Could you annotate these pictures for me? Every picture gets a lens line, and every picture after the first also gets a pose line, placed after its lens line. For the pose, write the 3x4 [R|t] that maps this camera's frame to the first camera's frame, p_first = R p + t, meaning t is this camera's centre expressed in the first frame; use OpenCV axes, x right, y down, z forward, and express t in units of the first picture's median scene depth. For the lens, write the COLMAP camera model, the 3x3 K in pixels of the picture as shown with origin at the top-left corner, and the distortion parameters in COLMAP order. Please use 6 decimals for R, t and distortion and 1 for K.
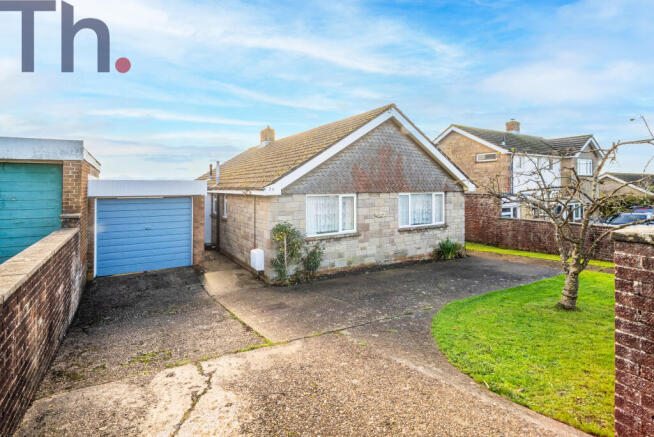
lens RADIAL K [[319.7, 0, 309.9], [0, 319.7, 187.9], [0, 0, 1]] dist [0.001779, -0.000186]
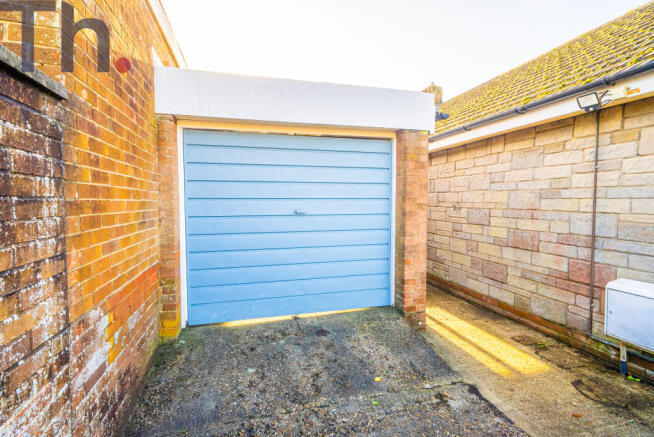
lens RADIAL K [[306.6, 0, 326.8], [0, 306.6, 215.6], [0, 0, 1]] dist [-0.006798, 0.000890]
pose [[0.968867, 0.009890, -0.247384, -0.386801], [0.002589, 0.998743, 0.050066, 0.114408], [0.247568, -0.049148, 0.967623, 0.651150]]
